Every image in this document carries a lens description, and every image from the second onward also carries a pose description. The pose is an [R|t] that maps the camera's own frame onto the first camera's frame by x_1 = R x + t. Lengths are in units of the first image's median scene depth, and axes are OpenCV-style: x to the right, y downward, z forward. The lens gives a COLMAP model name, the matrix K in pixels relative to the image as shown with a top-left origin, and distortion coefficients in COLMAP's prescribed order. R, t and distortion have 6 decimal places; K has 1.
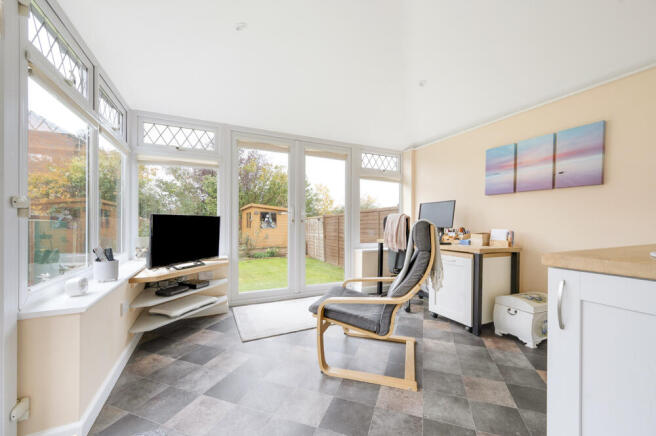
lens RADIAL K [[261.8, 0, 329.3], [0, 261.8, 221.5], [0, 0, 1]] dist [-0.001447, -0.000059]
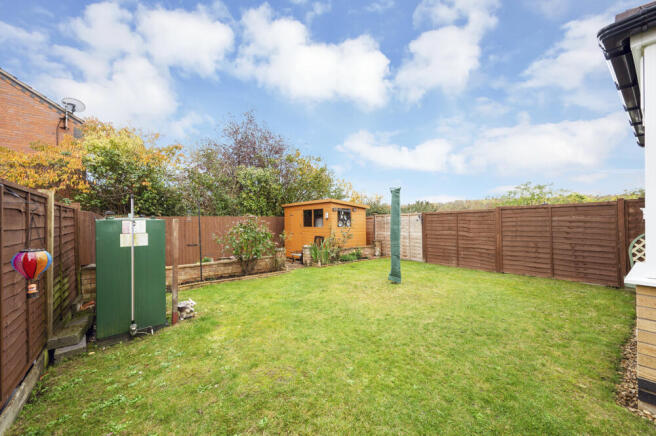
lens RADIAL K [[258.4, 0, 329.5], [0, 258.4, 218.7], [0, 0, 1]] dist [0.000358, -0.000388]
pose [[0.978837, -0.004769, 0.204586, -0.479215], [0.005066, 0.999987, -0.000928, -0.001638], [-0.204579, 0.001945, 0.978848, 0.157327]]
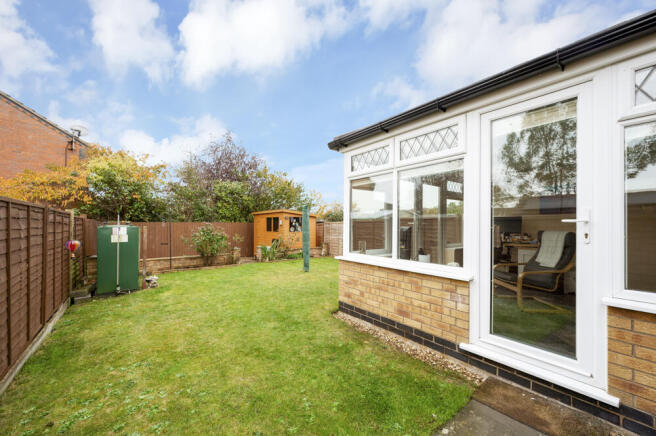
lens RADIAL K [[258.4, 0, 329.4], [0, 258.4, 222.5], [0, 0, 1]] dist [0.000358, -0.000388]
pose [[0.978650, 0.005500, 0.205462, -0.329814], [-0.004896, 0.999982, -0.003447, -0.010777], [-0.205477, 0.002367, 0.978659, -0.104368]]
